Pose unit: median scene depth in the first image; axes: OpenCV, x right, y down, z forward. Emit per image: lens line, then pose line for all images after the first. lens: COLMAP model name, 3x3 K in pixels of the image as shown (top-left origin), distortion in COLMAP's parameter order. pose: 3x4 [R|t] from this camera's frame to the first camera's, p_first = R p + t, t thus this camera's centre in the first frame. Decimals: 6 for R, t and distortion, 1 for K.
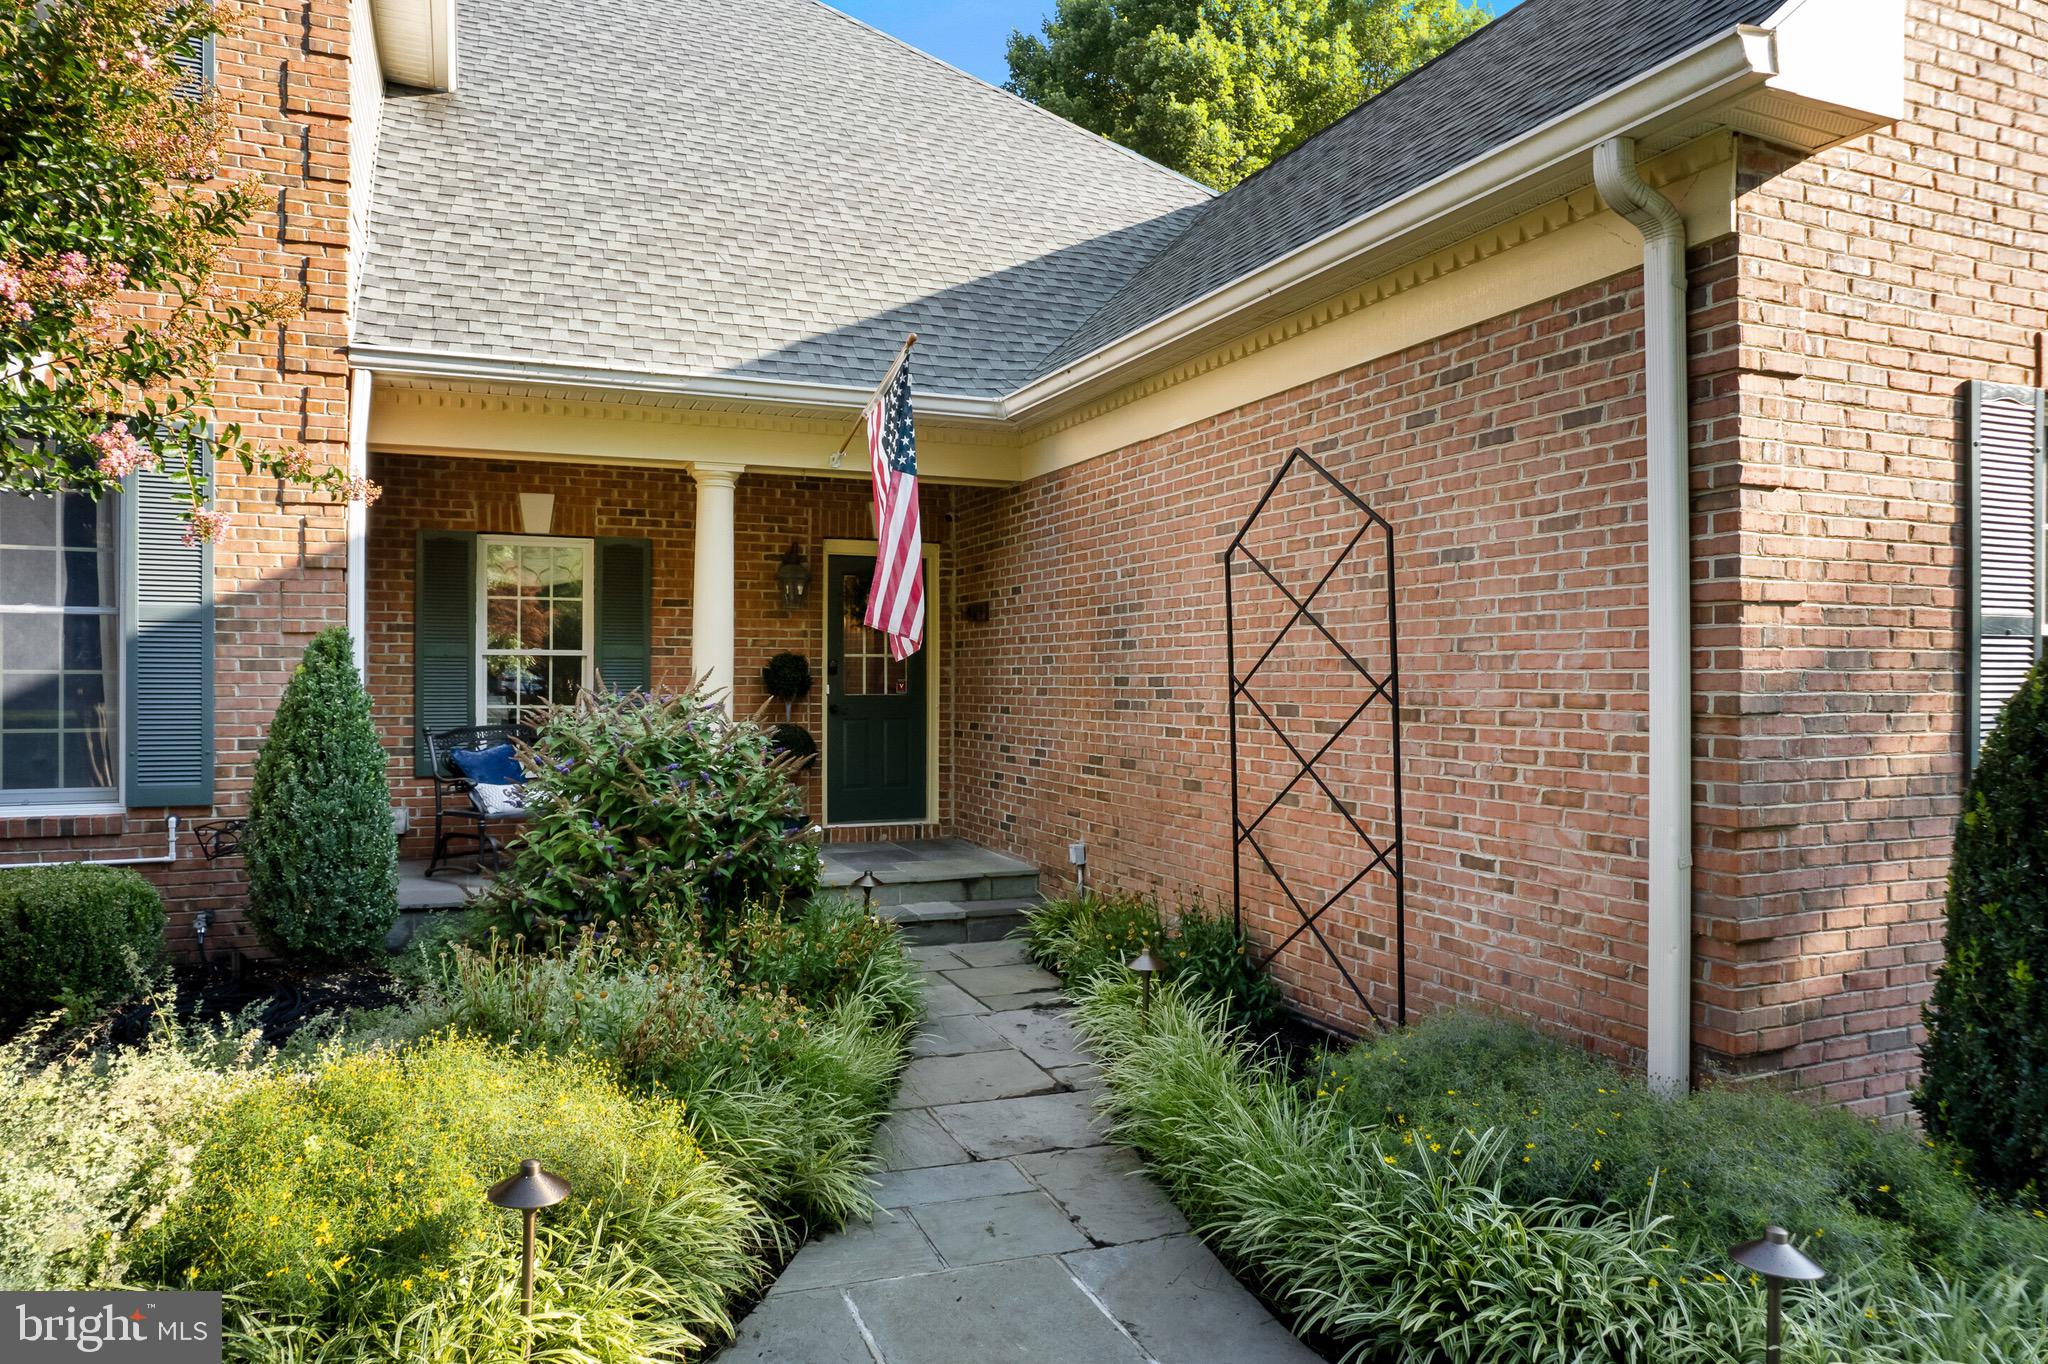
lens RADIAL K [[1322.0, 0, 1024.0], [0, 1322.0, 682.0], [0, 0, 1]] dist [-0.086200, 0.074478]
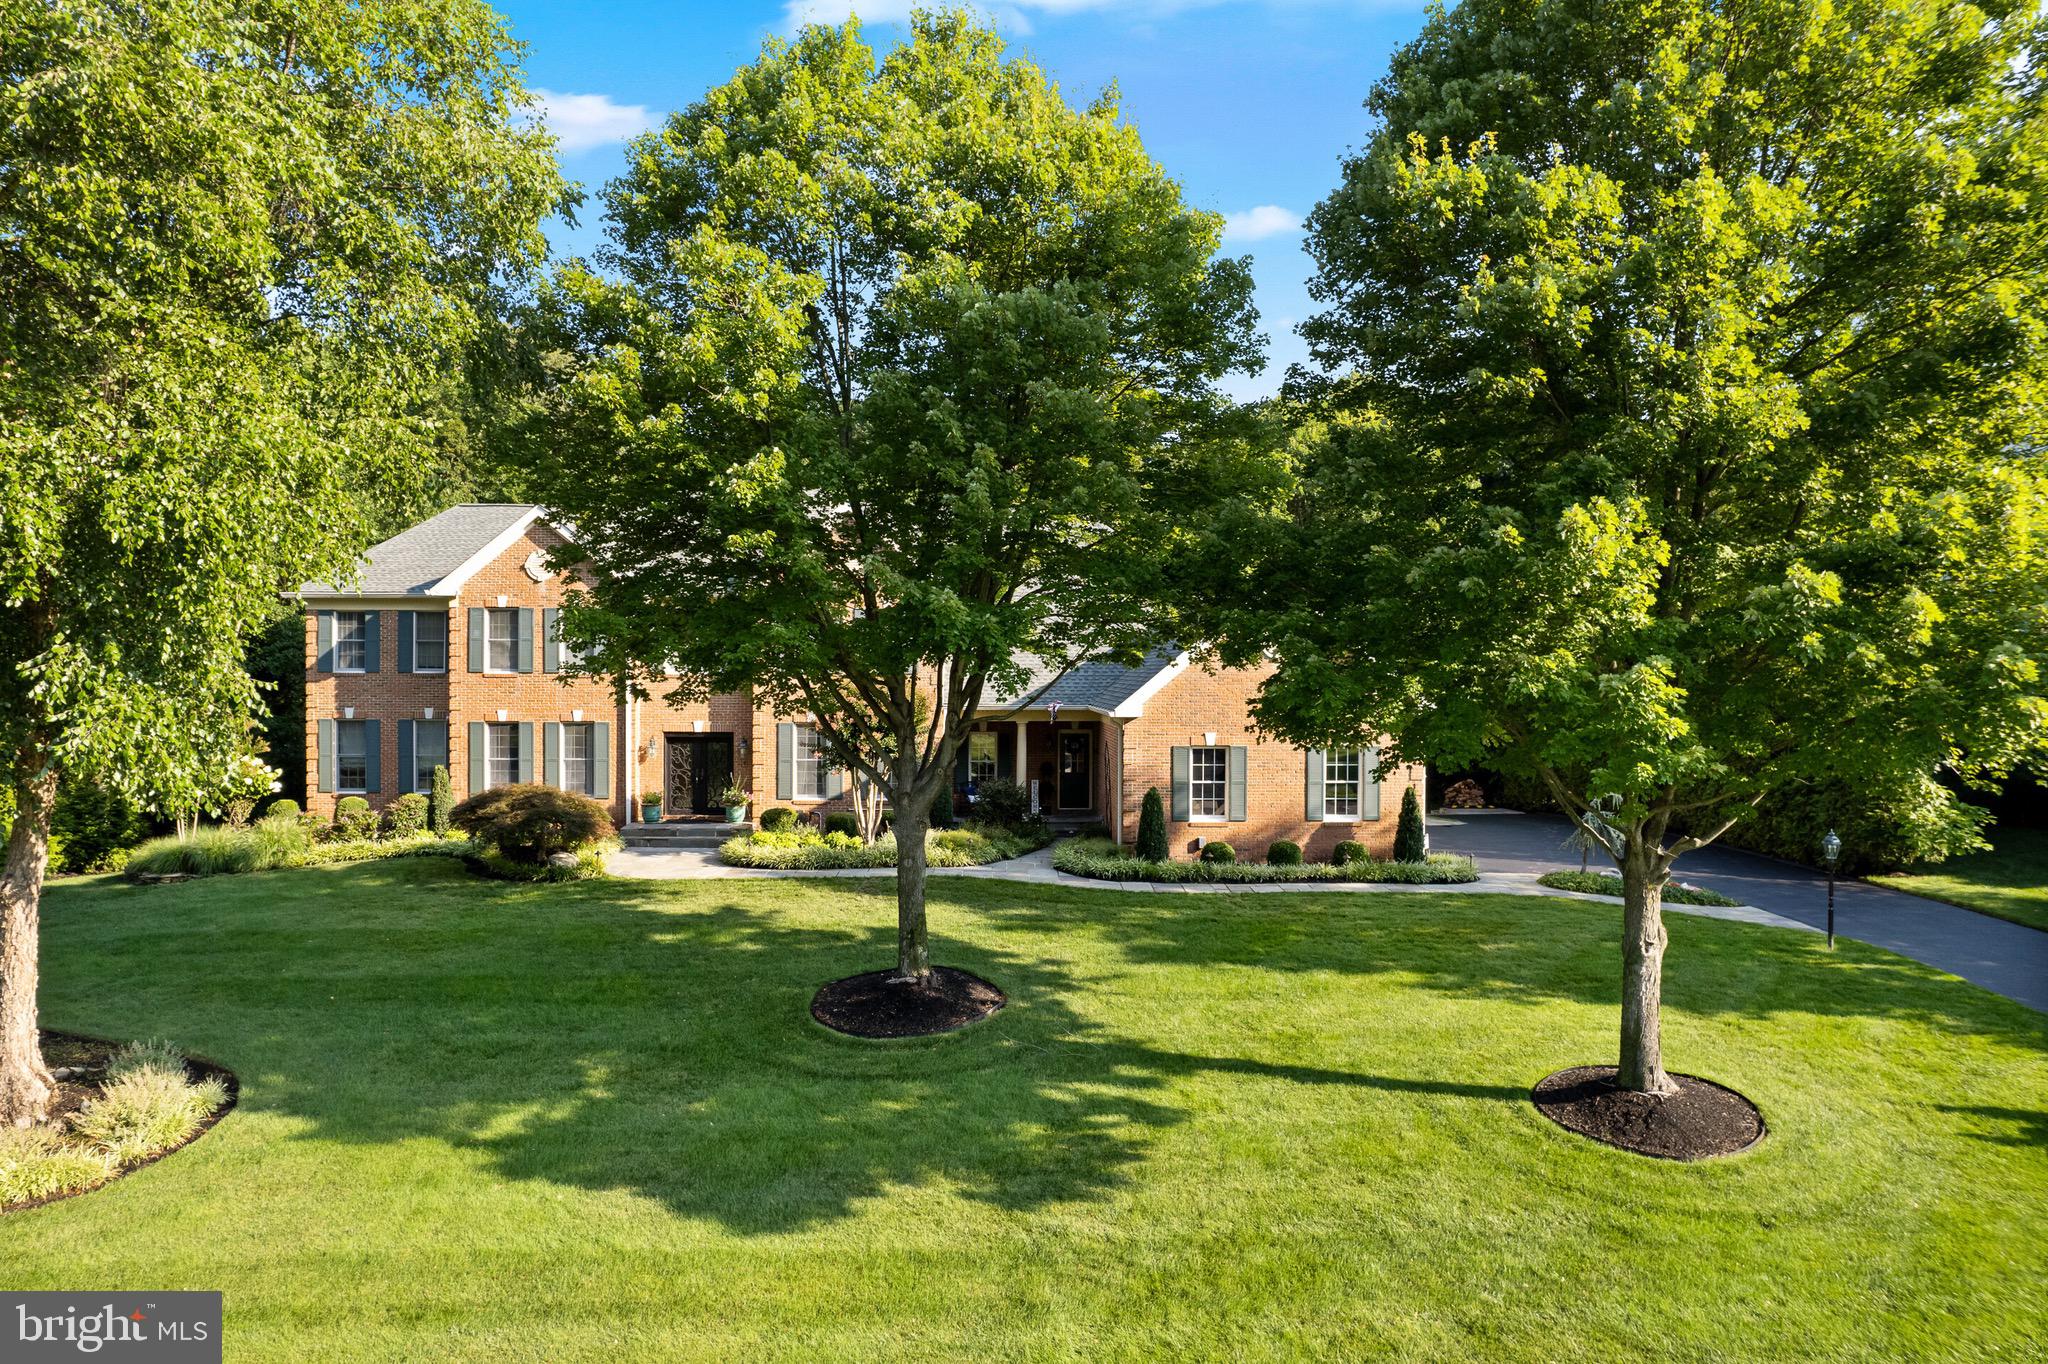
lens RADIAL K [[1322.0, 0, 1024.0], [0, 1322.0, 682.0], [0, 0, 1]] dist [-0.086200, 0.074478]
pose [[0.930036, 0.003498, -0.367452, 1.304704], [-0.002004, 0.999988, 0.004448, -0.304495], [0.367463, -0.003400, 0.930032, -2.876257]]
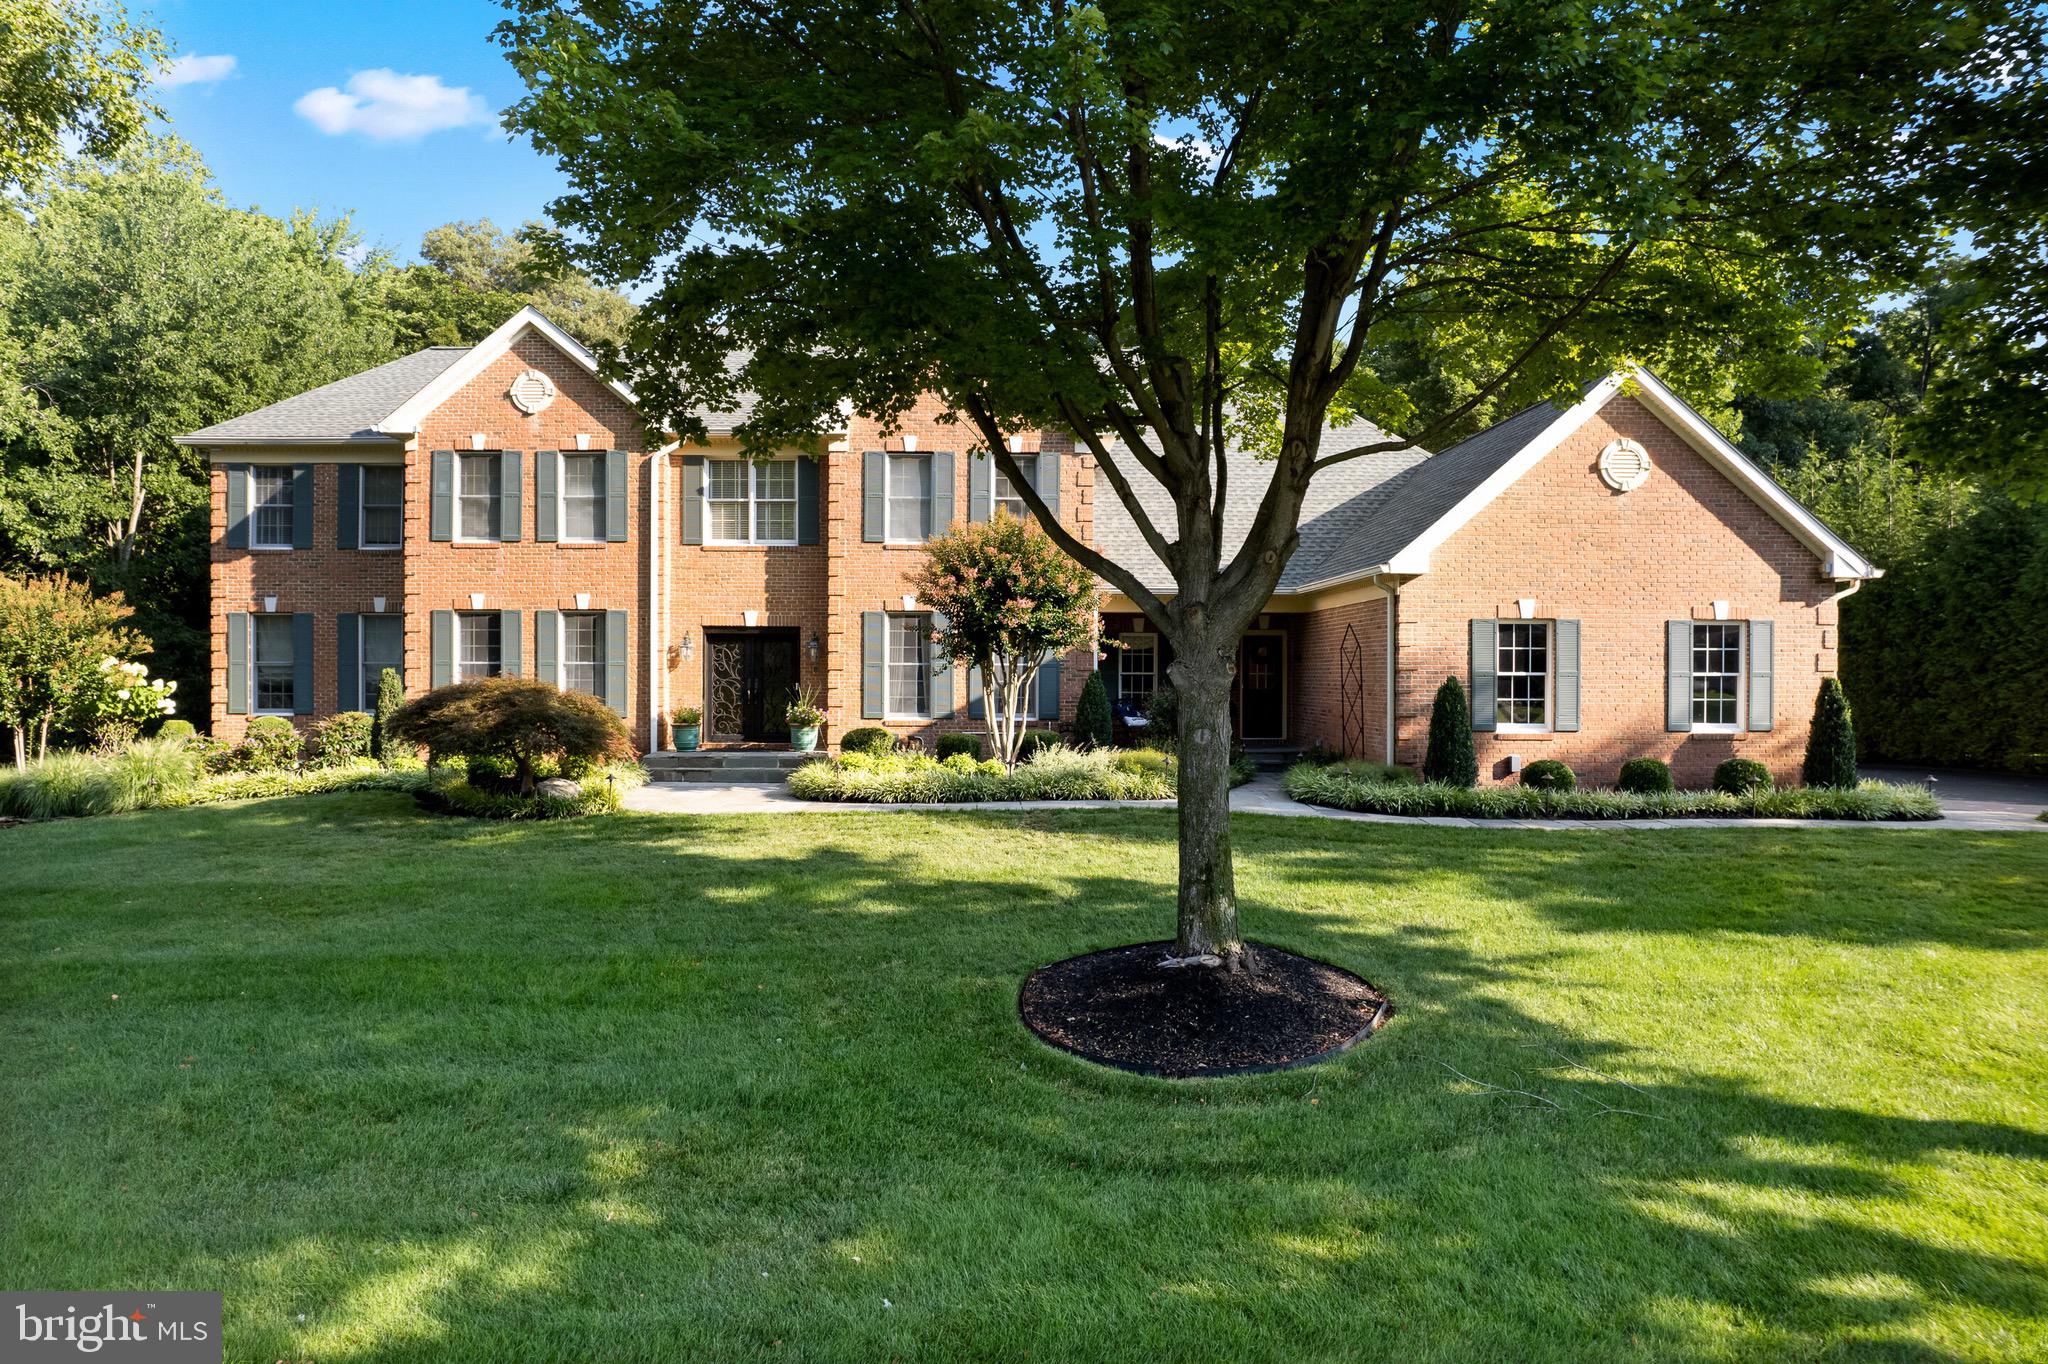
lens RADIAL K [[1322.0, 0, 1024.0], [0, 1322.0, 682.0], [0, 0, 1]] dist [-0.086200, 0.074478]
pose [[0.926647, 0.003339, -0.375917, 0.523934], [-0.002140, 0.999991, 0.003606, -0.014666], [0.375926, -0.002537, 0.926646, -1.932881]]
